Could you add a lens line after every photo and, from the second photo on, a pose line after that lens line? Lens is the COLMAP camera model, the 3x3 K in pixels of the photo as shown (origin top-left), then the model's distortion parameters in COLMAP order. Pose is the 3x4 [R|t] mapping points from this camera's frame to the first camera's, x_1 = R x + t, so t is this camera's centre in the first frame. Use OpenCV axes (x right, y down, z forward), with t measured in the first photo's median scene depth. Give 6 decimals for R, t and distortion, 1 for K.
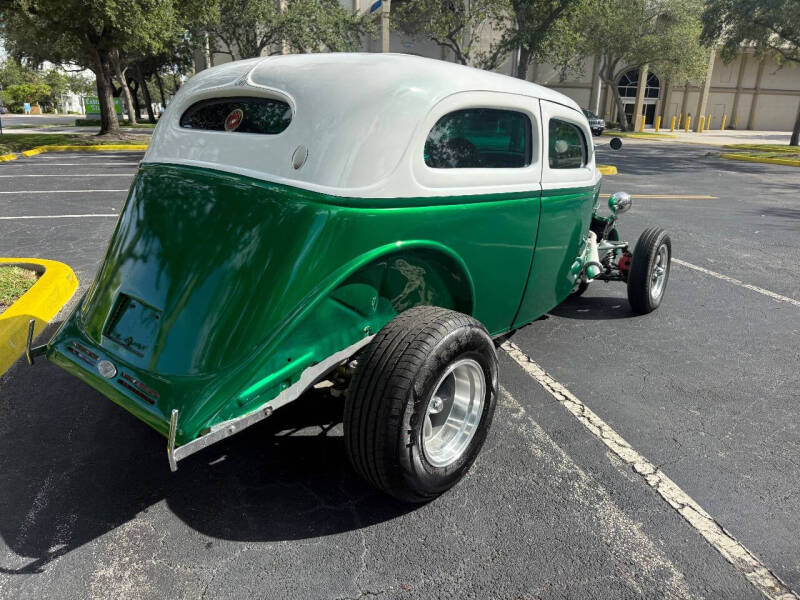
lens RADIAL K [[572.0, 0, 396.9], [0, 572.0, 305.4], [0, 0, 1]] dist [-0.002696, -0.001835]
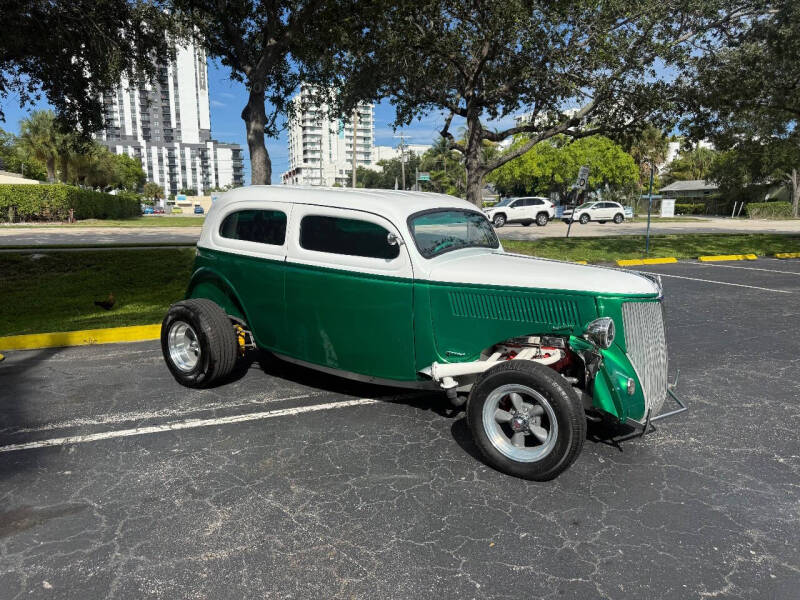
lens RADIAL K [[574.7, 0, 400.0], [0, 574.7, 300.0], [0, 0, 1]] dist [0.084684, -0.001634]
pose [[0.043110, 0.131426, -0.990388, 1.776524], [-0.308747, 0.944539, 0.111902, -0.367799], [0.950167, 0.300955, 0.081296, 1.190225]]
